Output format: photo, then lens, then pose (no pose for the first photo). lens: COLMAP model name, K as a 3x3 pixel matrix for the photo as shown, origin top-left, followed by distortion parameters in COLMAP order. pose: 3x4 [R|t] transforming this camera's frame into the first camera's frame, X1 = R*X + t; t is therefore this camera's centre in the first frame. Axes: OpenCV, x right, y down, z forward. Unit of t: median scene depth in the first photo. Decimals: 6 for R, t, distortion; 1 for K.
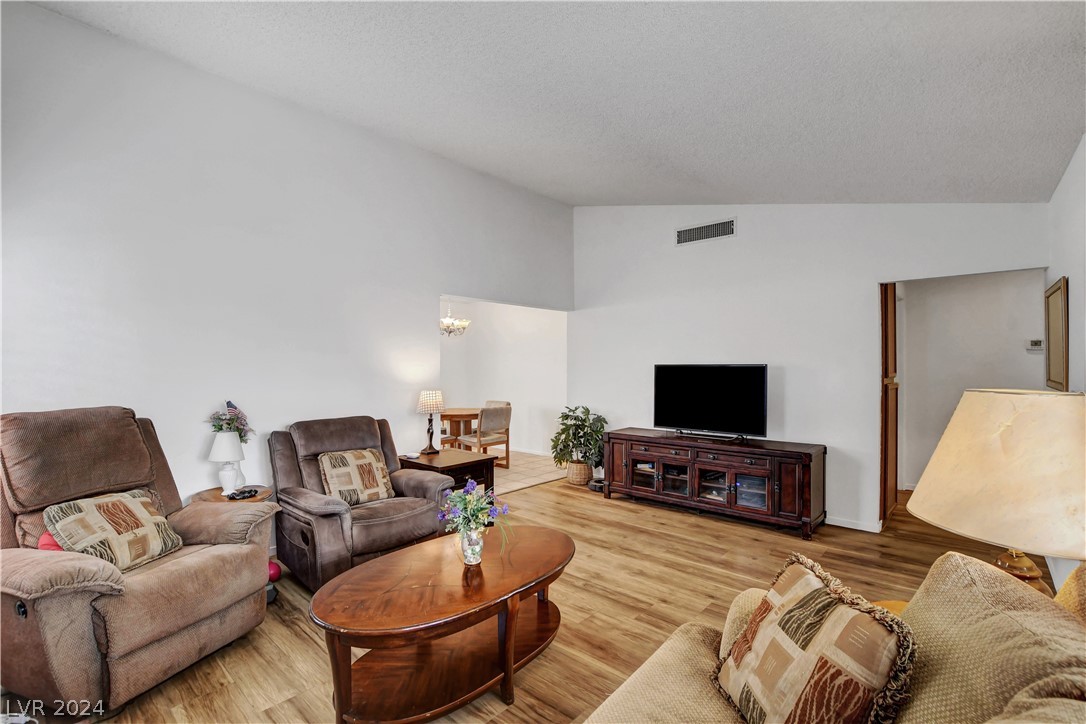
lens RADIAL K [[491.4, 0, 543.0], [0, 491.4, 362.0], [0, 0, 1]] dist [-0.028814, 0.000714]
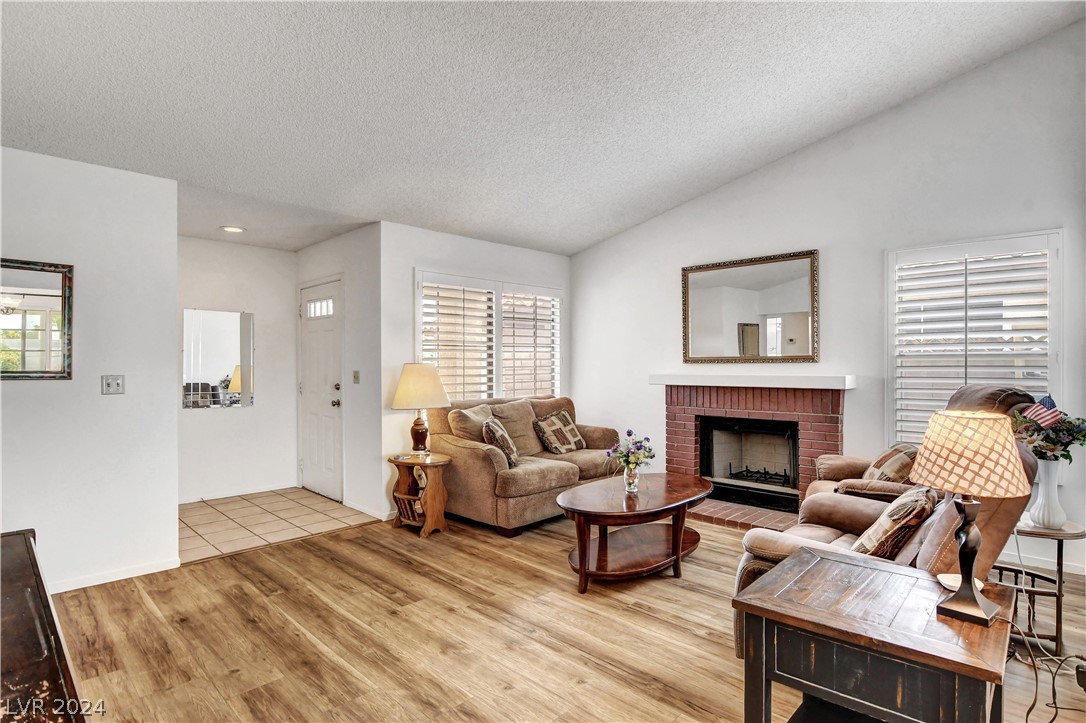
lens RADIAL K [[557.8, 0, 543.0], [0, 557.8, 361.5], [0, 0, 1]] dist [-0.028516, 0.000531]
pose [[-0.999266, 0.005994, 0.037846, 0.025537], [0.005611, 0.999932, -0.010208, 0.029243], [-0.037904, -0.009988, -0.999231, 1.372986]]
